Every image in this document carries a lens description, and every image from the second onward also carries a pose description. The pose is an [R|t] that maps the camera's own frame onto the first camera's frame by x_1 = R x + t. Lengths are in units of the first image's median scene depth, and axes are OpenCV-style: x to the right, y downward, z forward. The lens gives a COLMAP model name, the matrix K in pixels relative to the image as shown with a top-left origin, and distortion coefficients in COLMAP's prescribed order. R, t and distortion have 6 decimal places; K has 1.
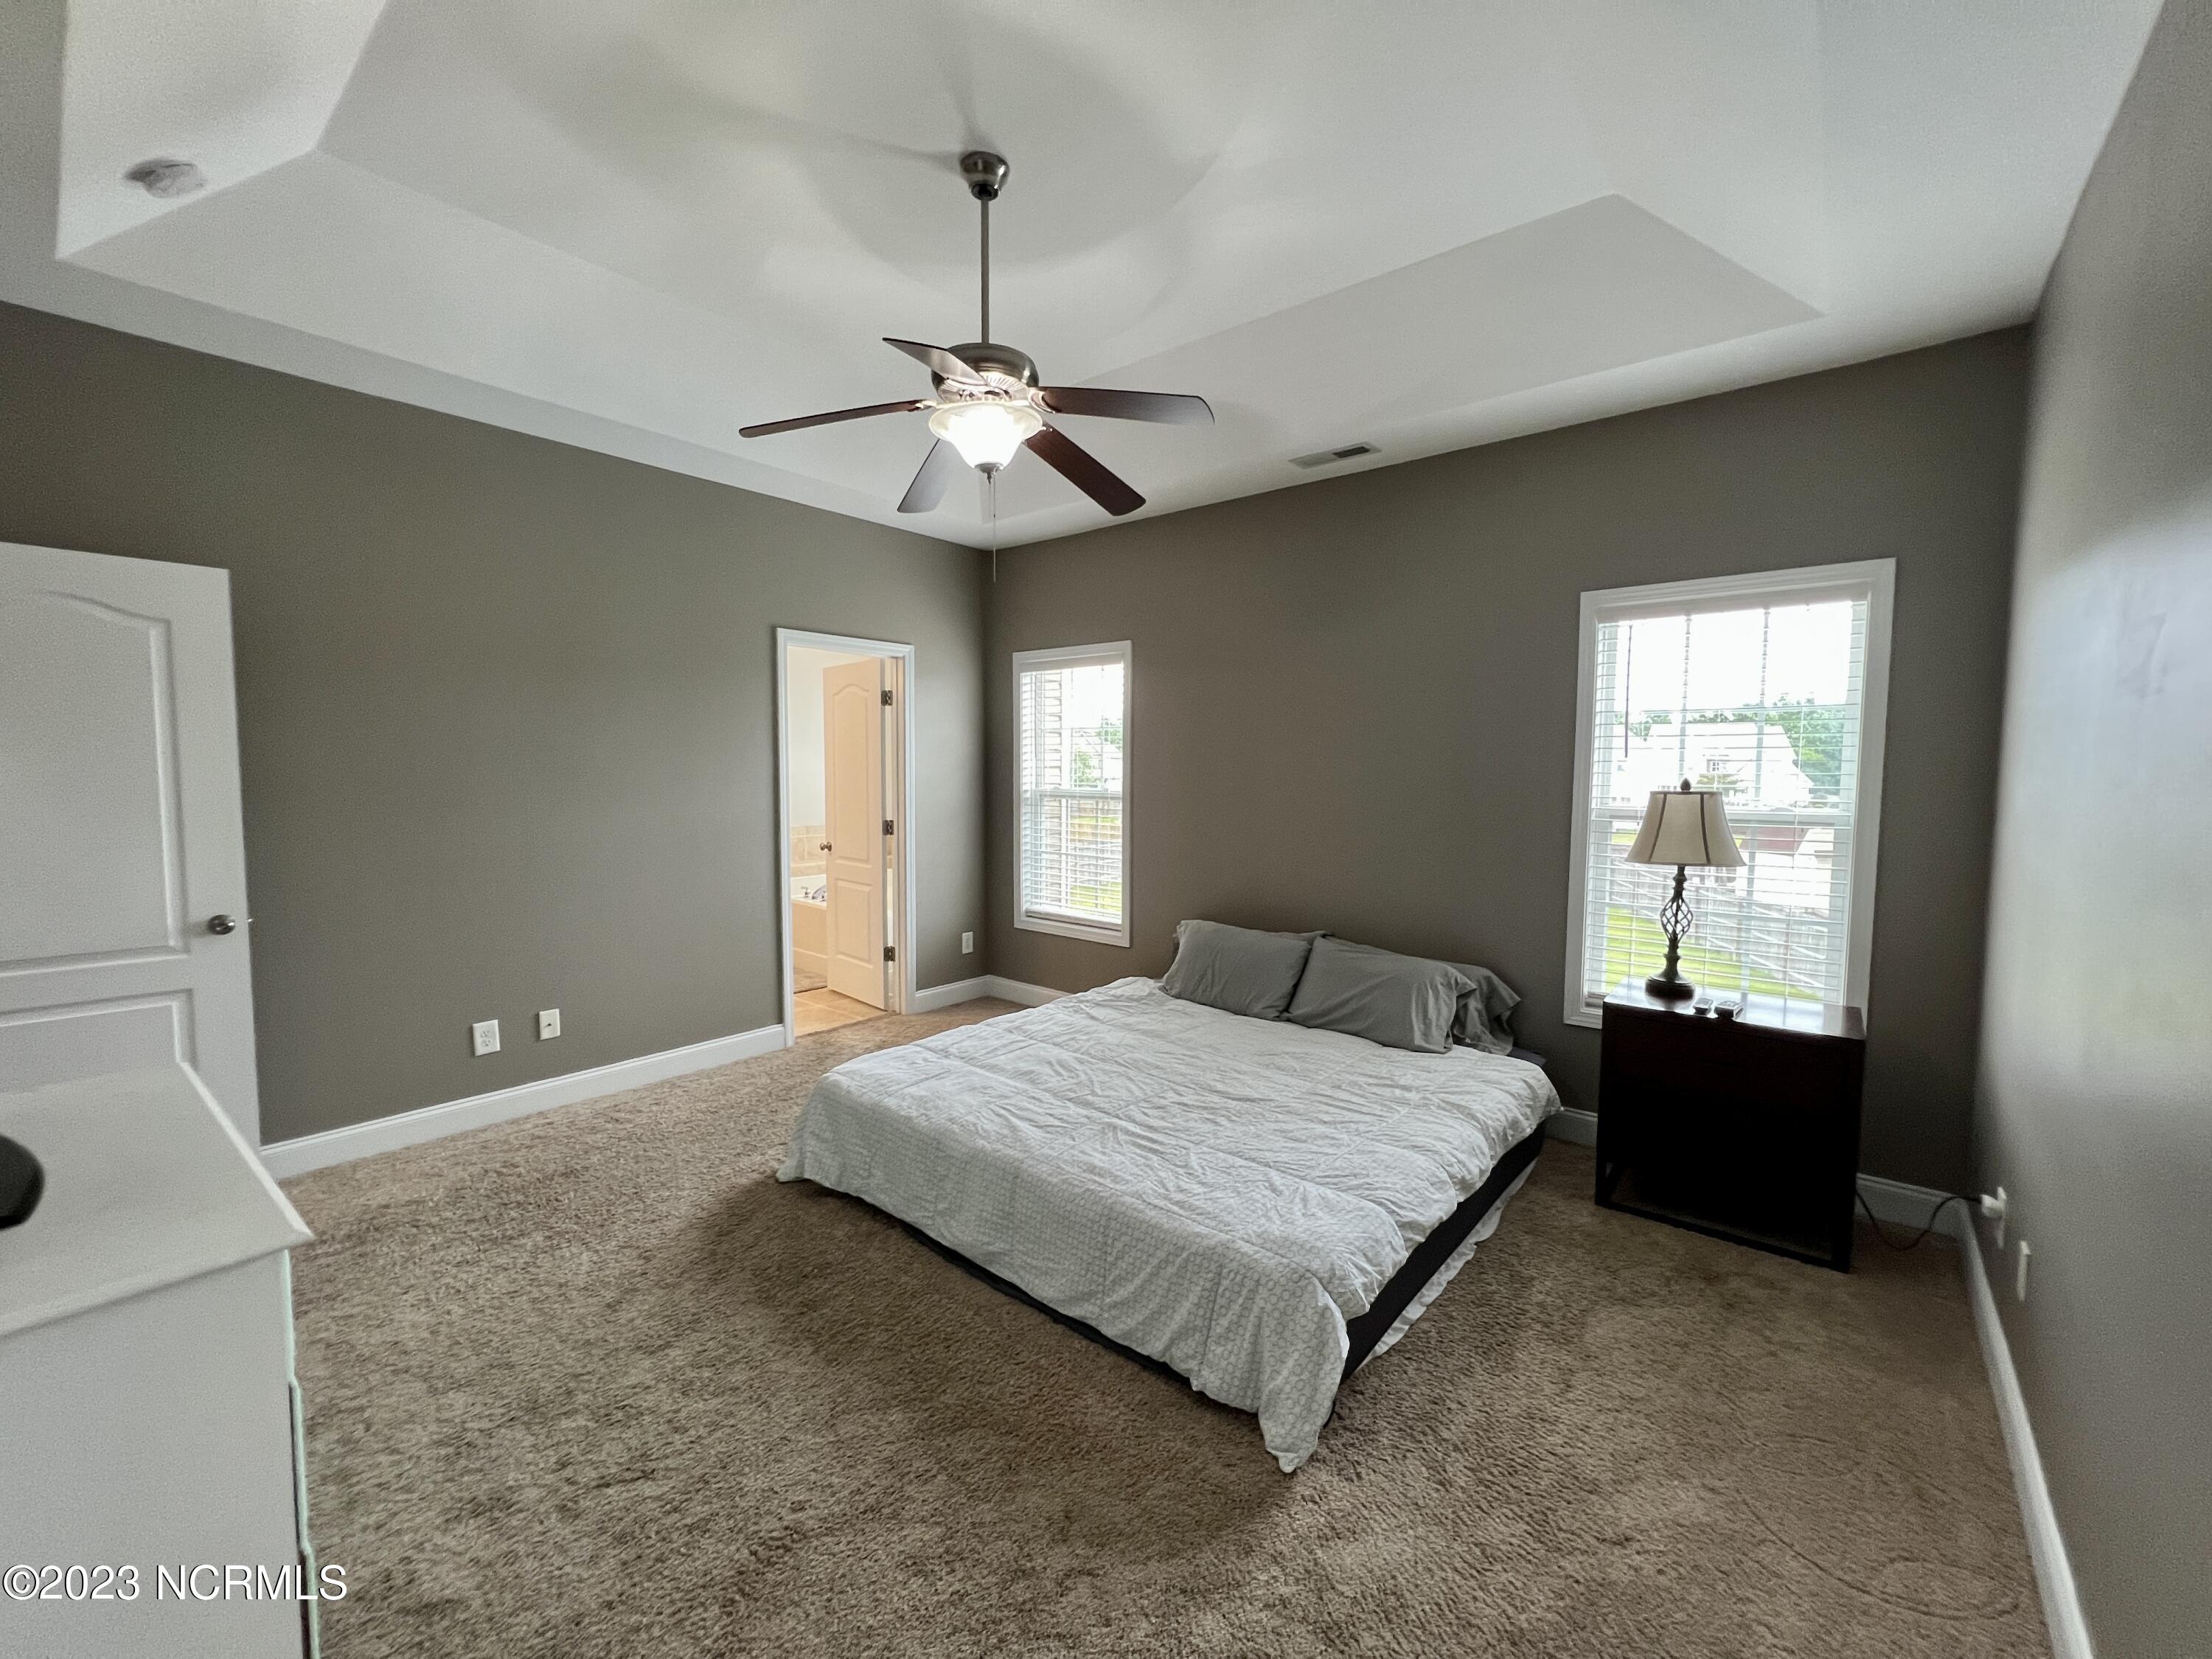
lens RADIAL K [[891.1, 0, 1087.0], [0, 891.1, 823.5], [0, 0, 1]] dist [-0.000426, -0.000358]
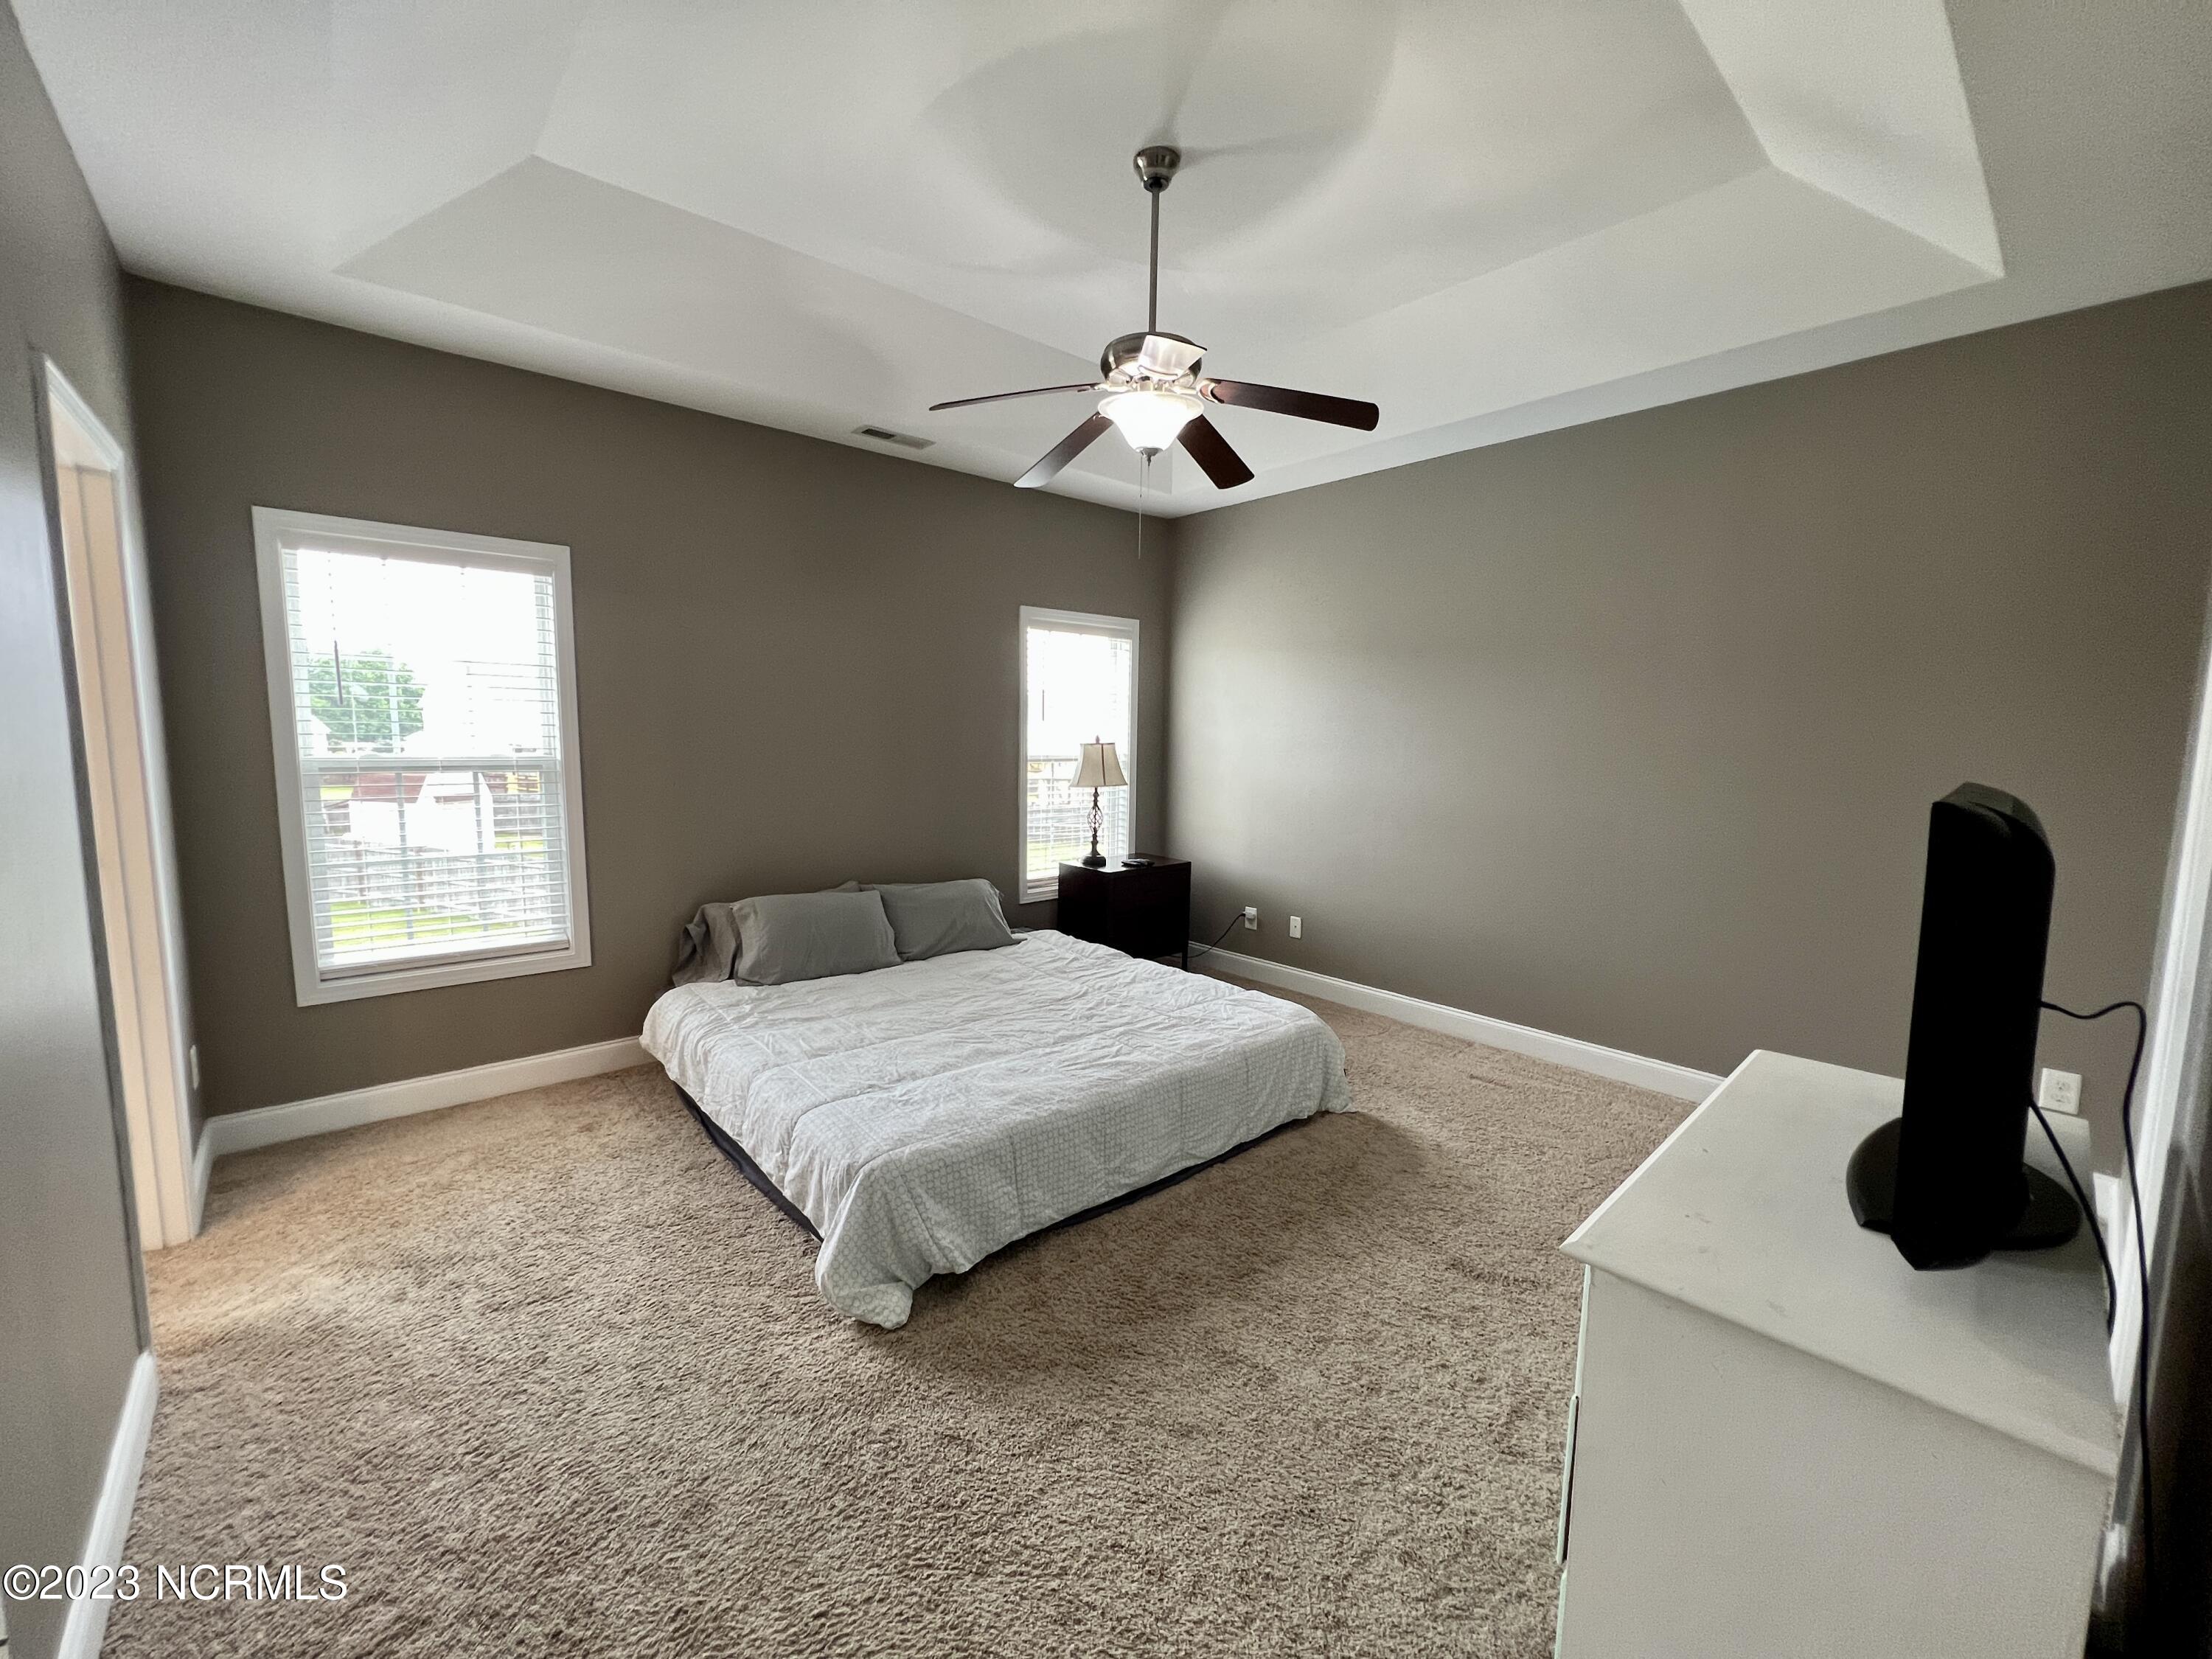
lens RADIAL K [[891.1, 0, 1094.5], [0, 891.1, 831.5], [0, 0, 1]] dist [-0.000426, -0.000358]
pose [[0.151496, -0.113238, 0.981950, -0.970171], [0.054532, 0.992861, 0.106083, -0.046774], [-0.986953, 0.037477, 0.156589, 0.737885]]
